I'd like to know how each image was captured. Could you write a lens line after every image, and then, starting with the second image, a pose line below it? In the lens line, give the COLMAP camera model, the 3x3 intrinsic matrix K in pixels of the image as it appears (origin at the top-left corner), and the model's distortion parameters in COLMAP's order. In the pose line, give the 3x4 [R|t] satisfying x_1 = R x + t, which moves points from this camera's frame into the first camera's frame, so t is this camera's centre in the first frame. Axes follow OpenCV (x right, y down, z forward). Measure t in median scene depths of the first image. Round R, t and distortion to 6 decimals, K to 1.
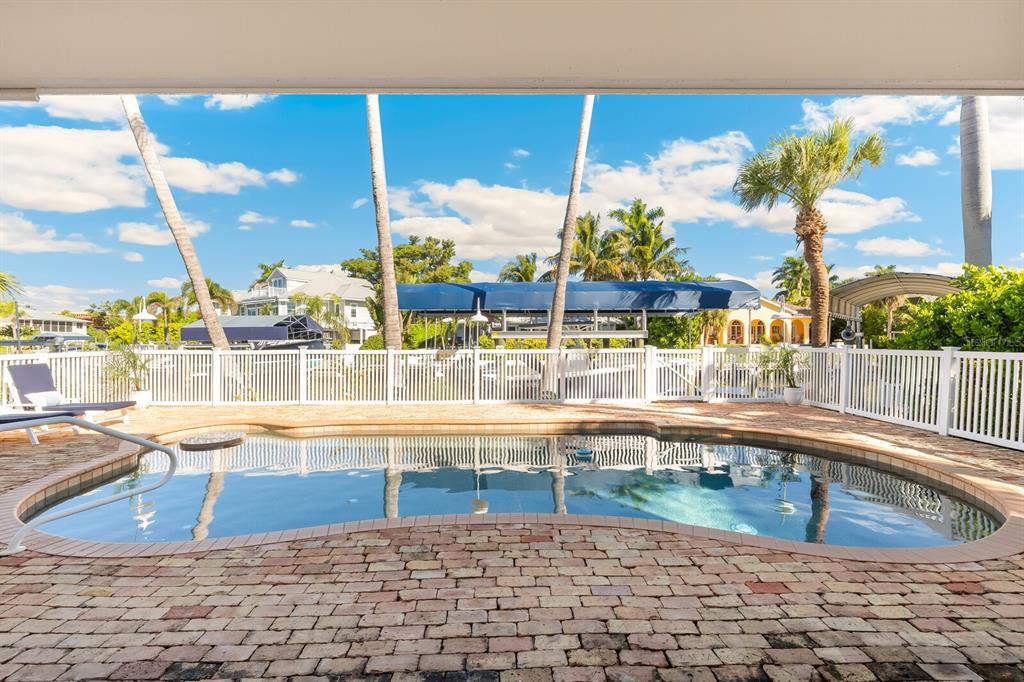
lens RADIAL K [[429.2, 0, 512.0], [0, 429.2, 341.0], [0, 0, 1]] dist [-0.000519, -0.000350]
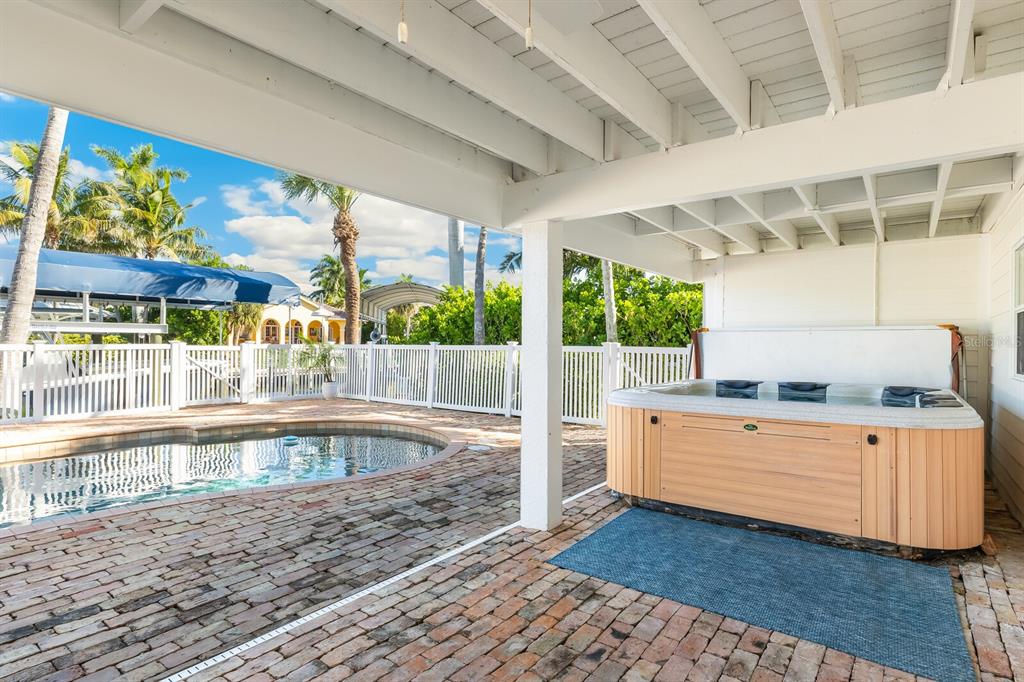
lens RADIAL K [[524.5, 0, 512.0], [0, 524.5, 341.0], [0, 0, 1]] dist [0.001207, 0.000012]
pose [[0.610149, 0.011768, 0.792199, -0.079335], [-0.005800, 0.999929, -0.010387, 0.016118], [-0.792265, 0.001743, 0.610175, -0.118837]]
